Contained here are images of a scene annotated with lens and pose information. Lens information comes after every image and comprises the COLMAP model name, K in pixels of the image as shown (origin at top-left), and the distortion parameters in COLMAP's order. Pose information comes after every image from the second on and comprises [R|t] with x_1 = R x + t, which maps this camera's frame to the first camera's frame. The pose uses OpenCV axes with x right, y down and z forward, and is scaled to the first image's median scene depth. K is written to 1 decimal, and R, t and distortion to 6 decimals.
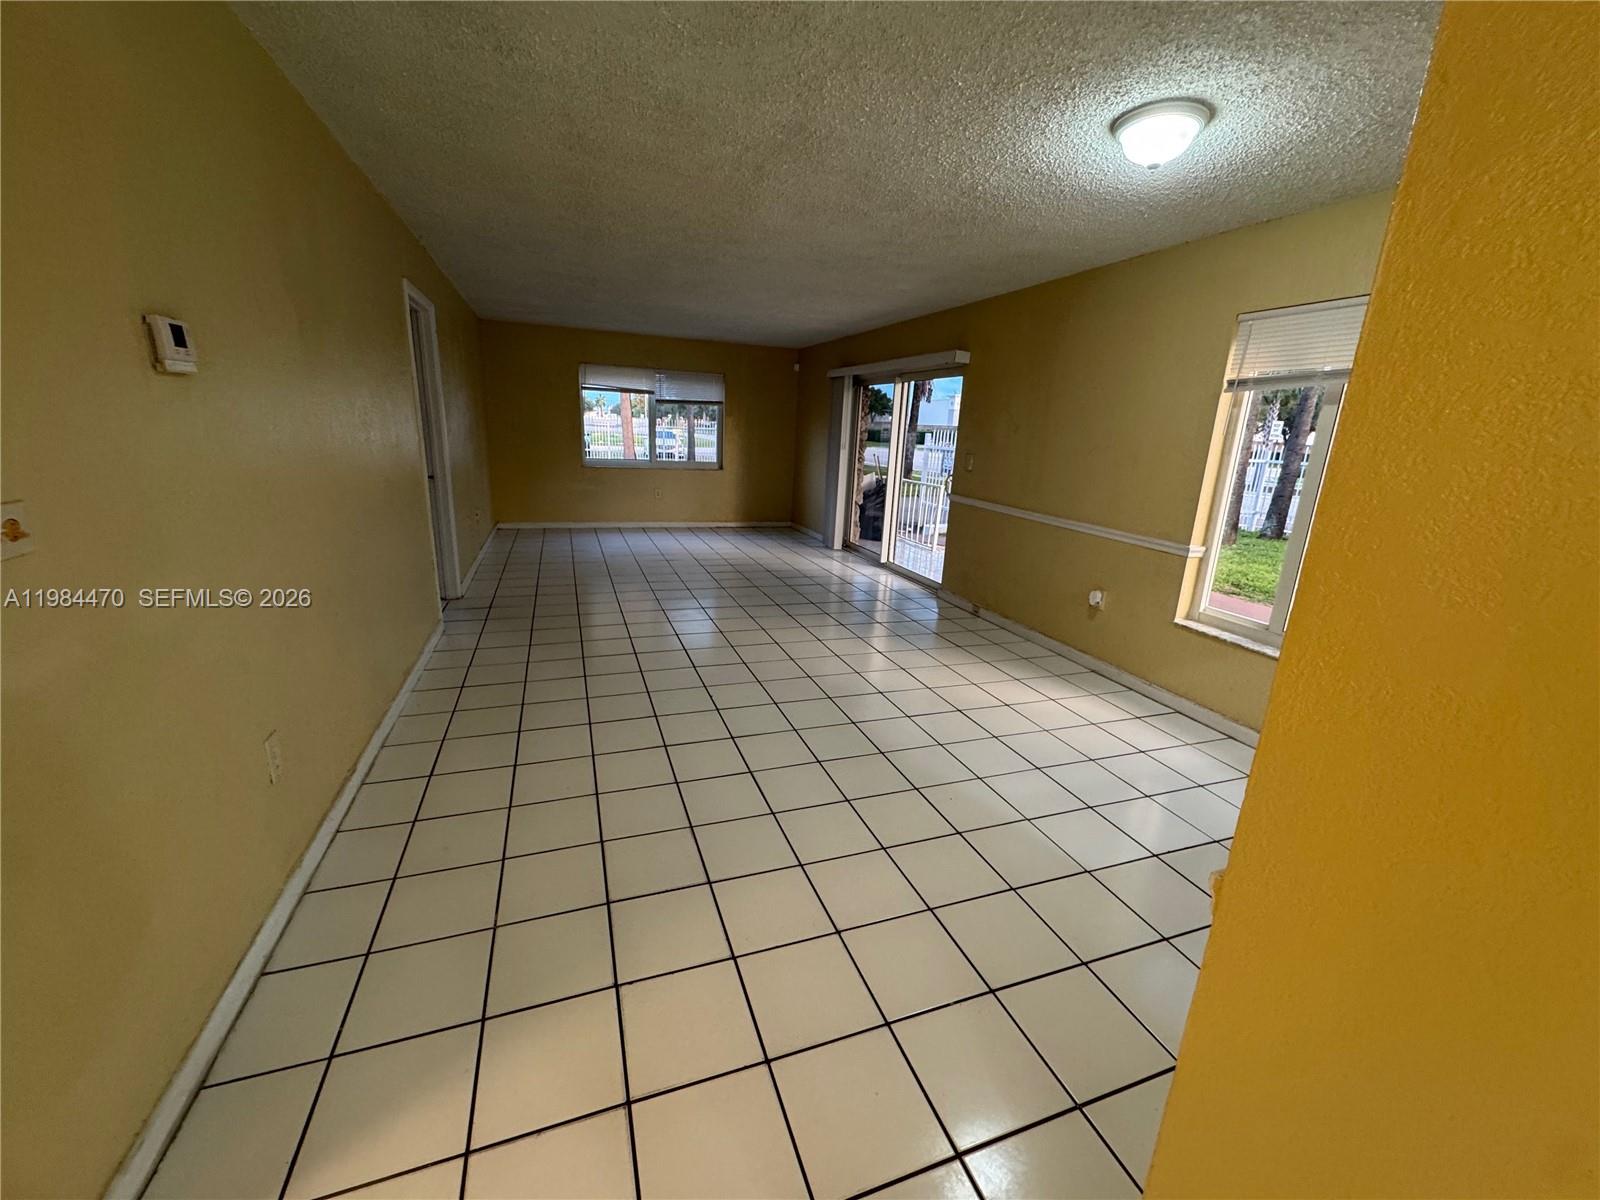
lens RADIAL K [[634.9, 0, 793.0], [0, 634.9, 636.0], [0, 0, 1]] dist [-0.004909, 0.000292]
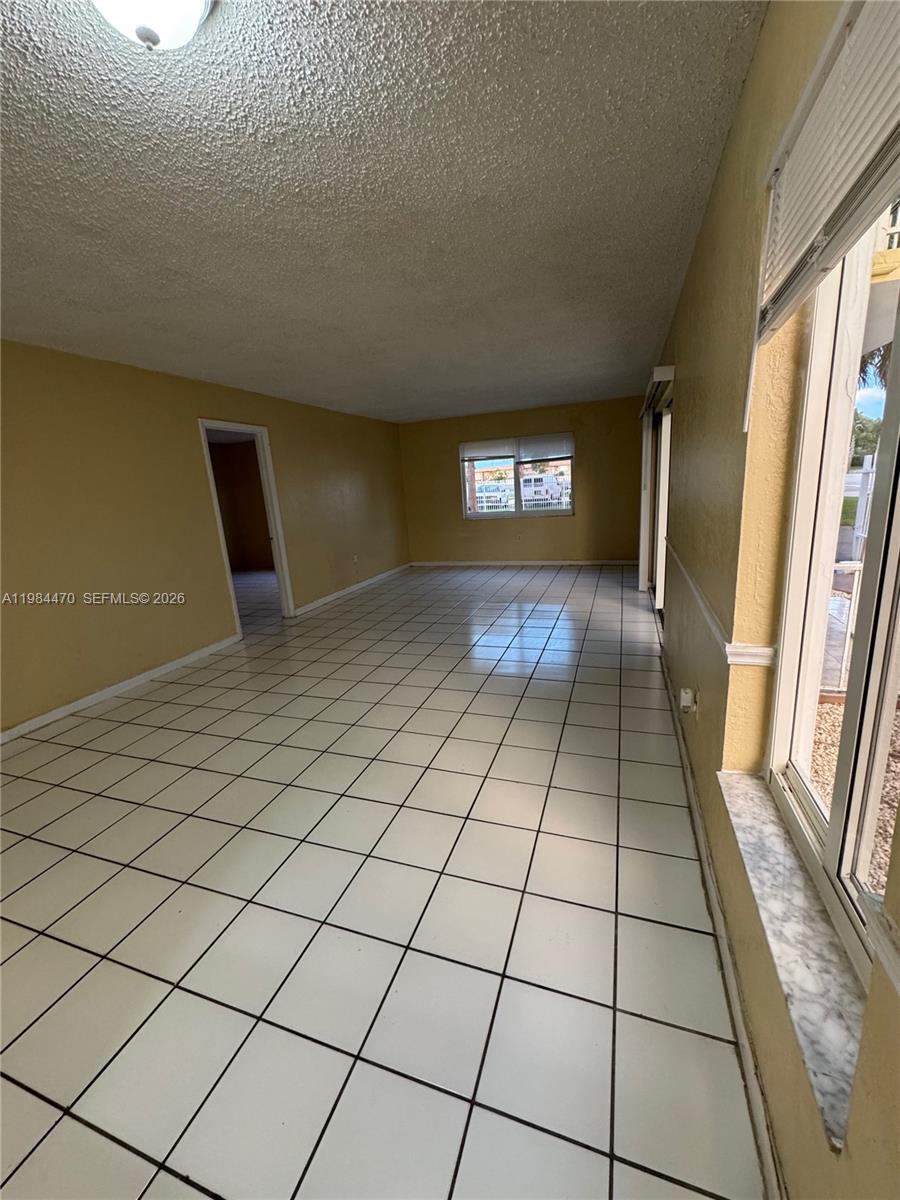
lens RADIAL K [[476.2, 0, 449.3], [0, 476.2, 623.9], [0, 0, 1]] dist [-0.004909, 0.000292]
pose [[0.772999, 0.085006, -0.628687, 0.413084], [-0.101079, 0.994826, 0.010230, -0.082657], [0.626303, 0.055639, 0.777592, 0.318703]]
